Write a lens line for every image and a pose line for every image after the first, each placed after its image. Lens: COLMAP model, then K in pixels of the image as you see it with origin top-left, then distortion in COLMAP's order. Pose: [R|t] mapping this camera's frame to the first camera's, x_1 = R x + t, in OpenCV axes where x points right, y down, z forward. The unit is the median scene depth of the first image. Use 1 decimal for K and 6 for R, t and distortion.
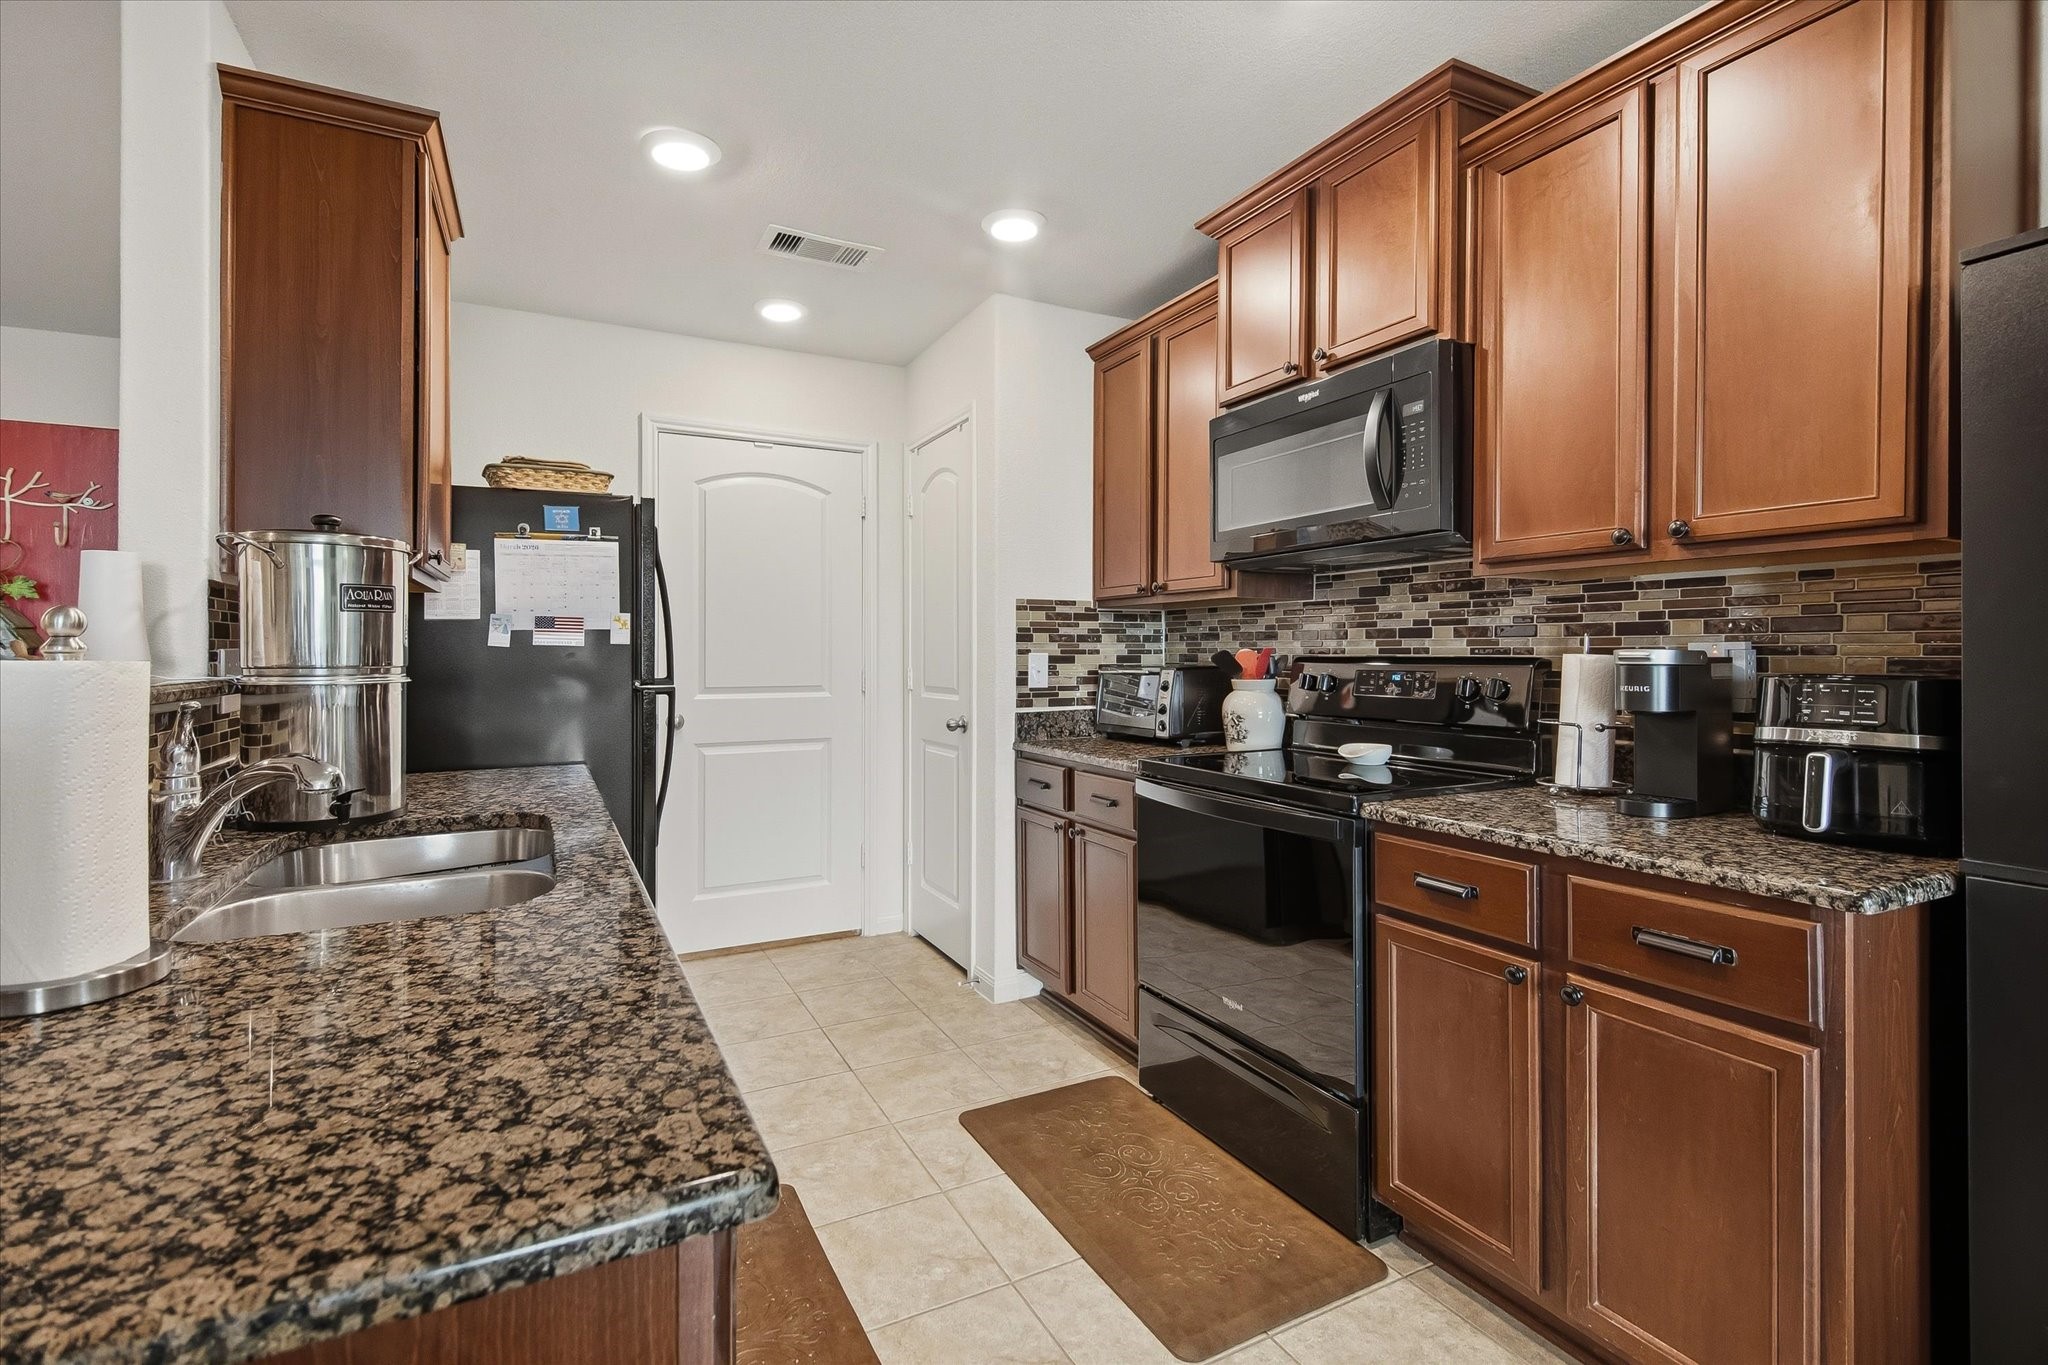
lens RADIAL K [[922.0, 0, 1022.2], [0, 922.0, 622.7], [0, 0, 1]] dist [-0.001878, -0.000488]
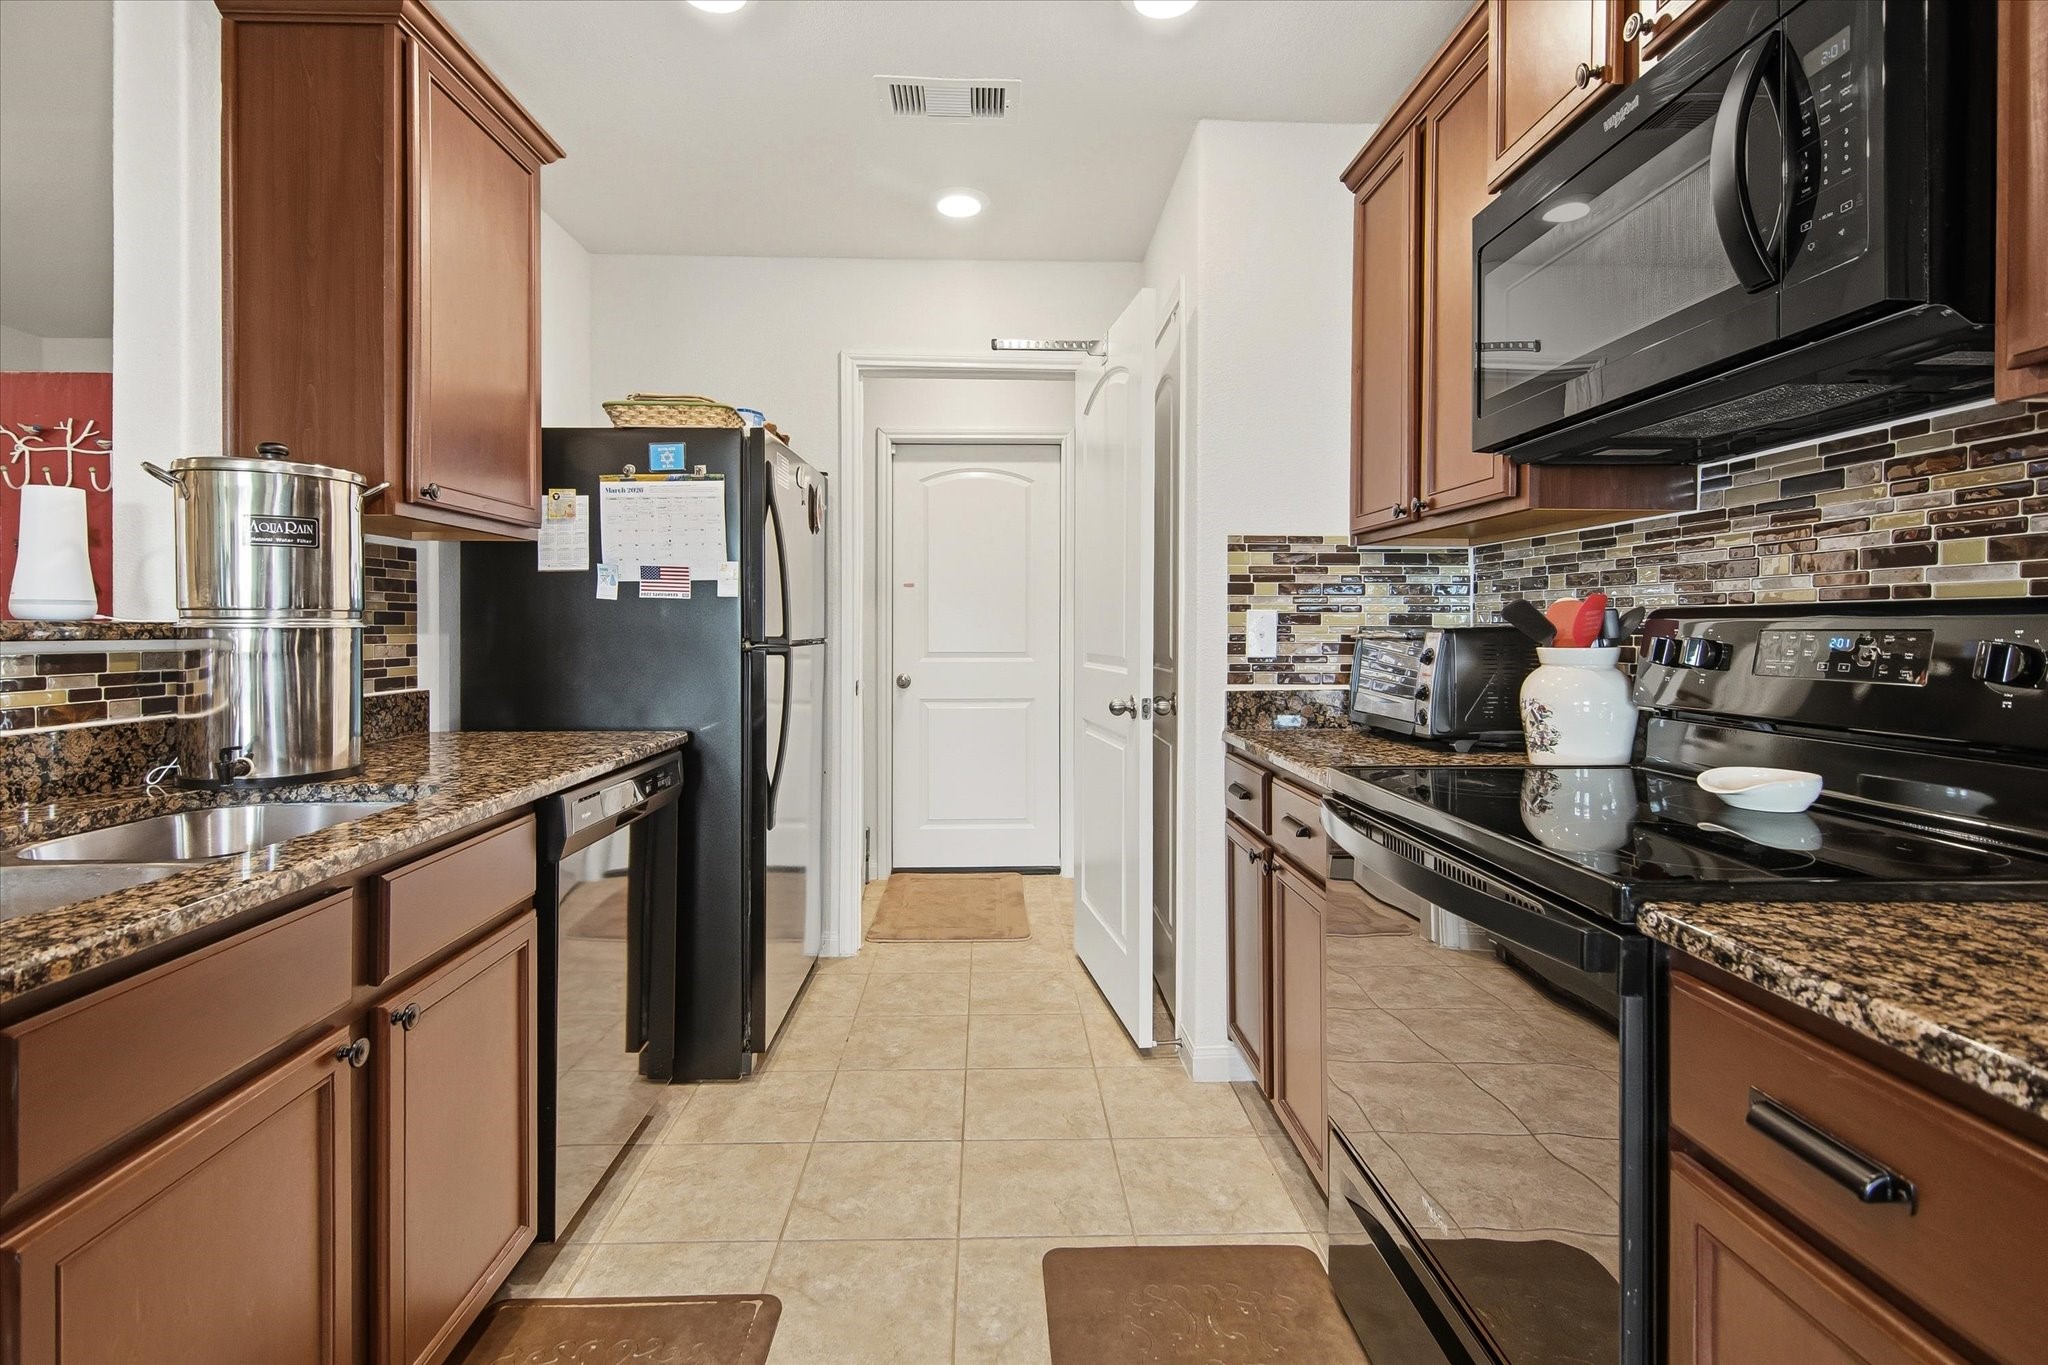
lens RADIAL K [[944.7, 0, 1021.8], [0, 944.7, 611.4], [0, 0, 1]] dist [0.007619, -0.000903]
pose [[0.901896, -0.002913, -0.431944, 0.193525], [0.009121, 0.999883, 0.012300, 0.026955], [0.431858, -0.015033, 0.901817, 0.287064]]
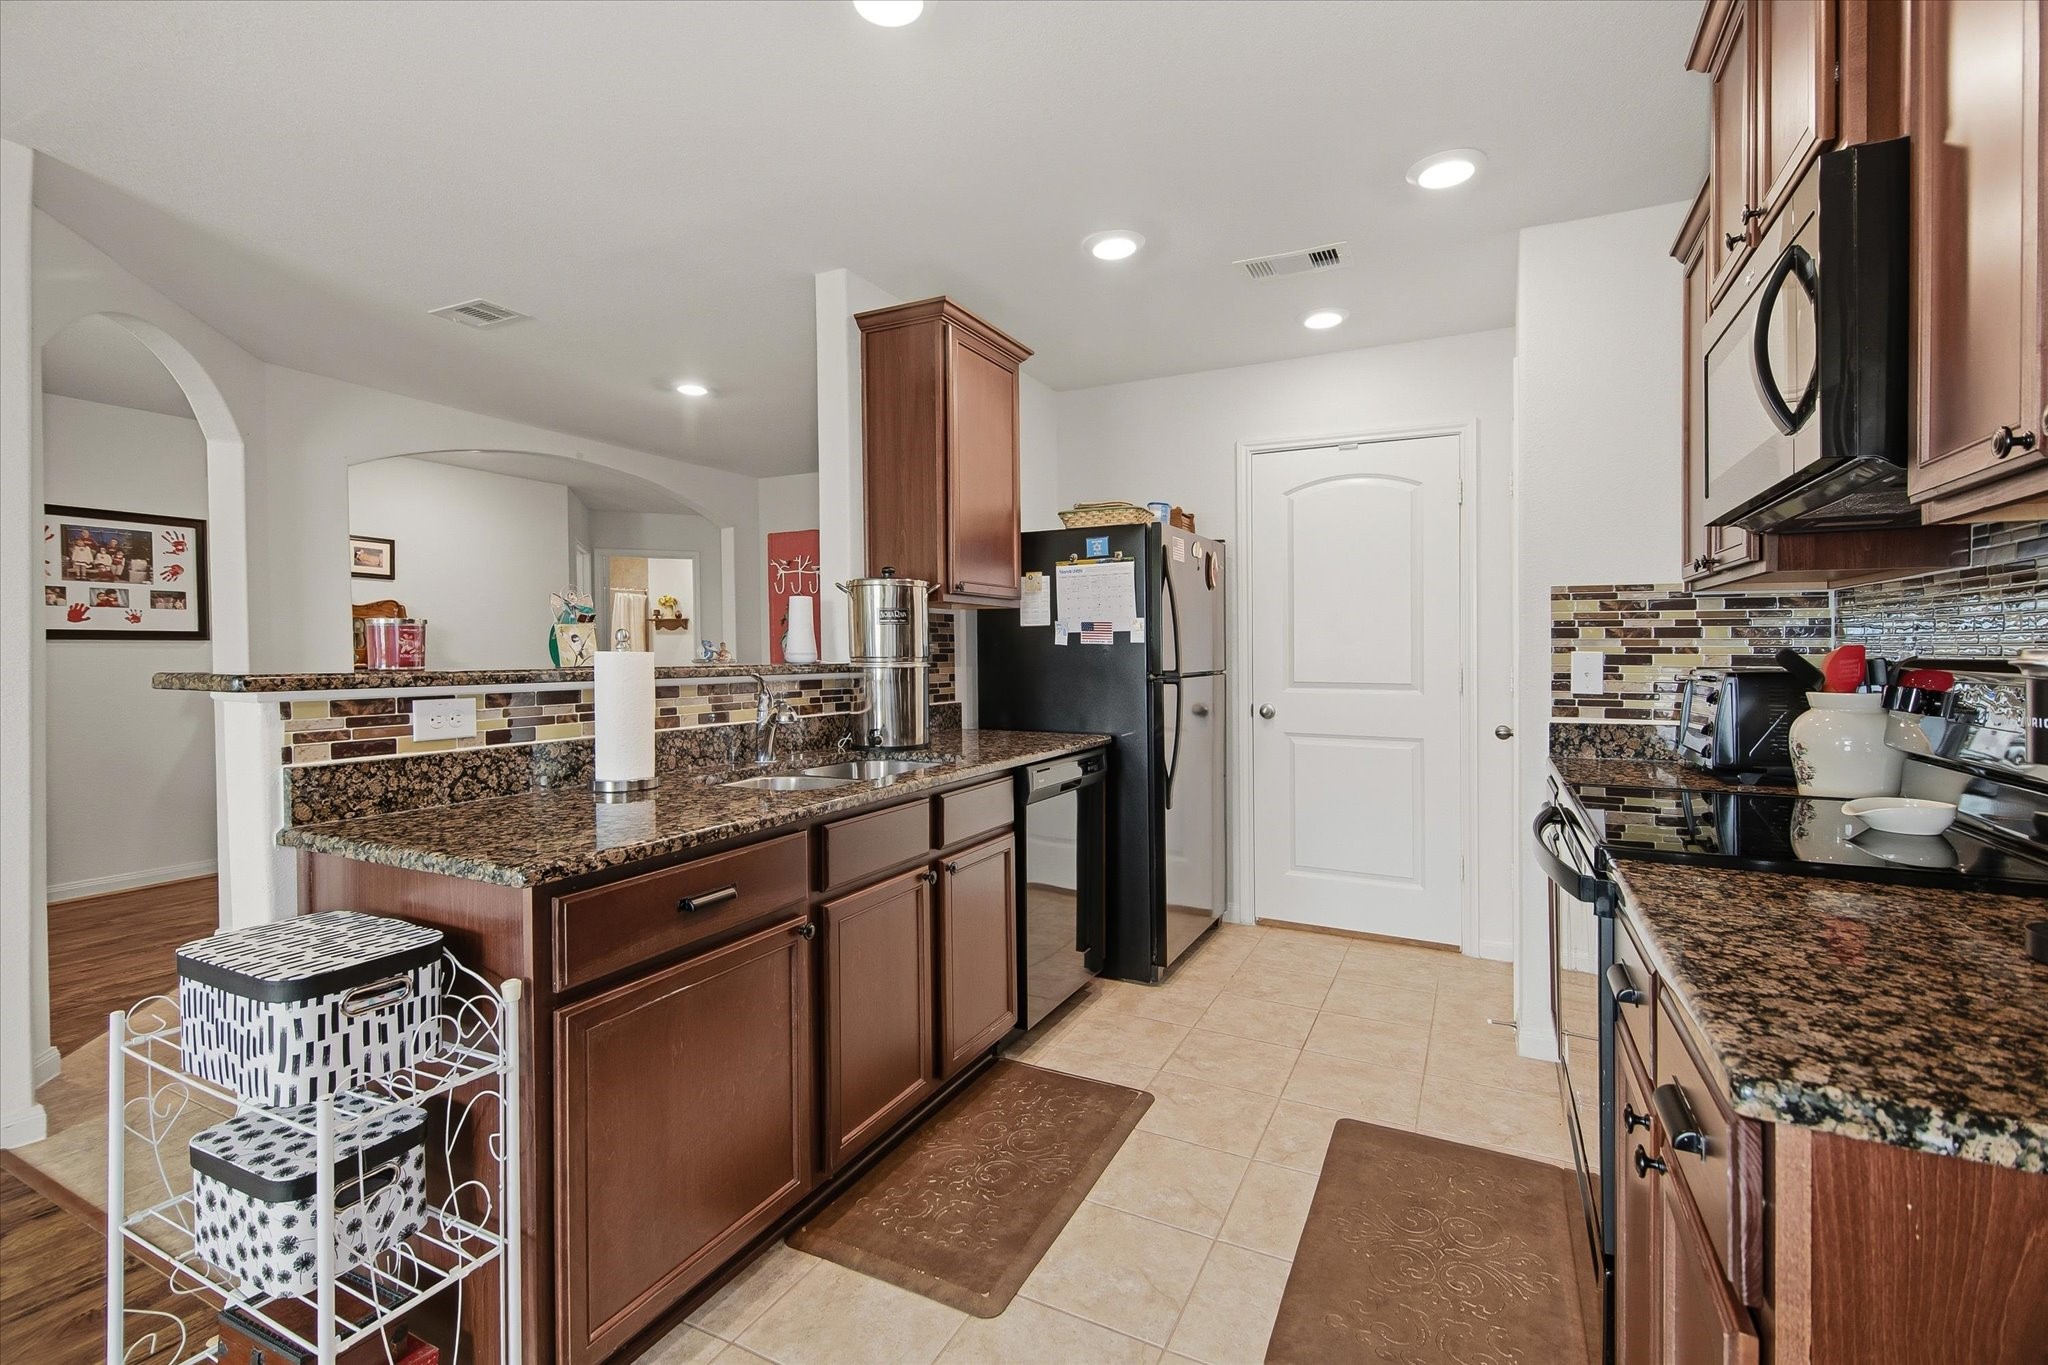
lens RADIAL K [[922.3, 0, 1001.0], [0, 922.3, 651.1], [0, 0, 1]] dist [0.017849, -0.000508]
pose [[0.569080, 0.004640, -0.822269, 0.456617], [0.023492, 0.999484, 0.021898, 0.002876], [0.821946, -0.031778, 0.568678, 0.125842]]
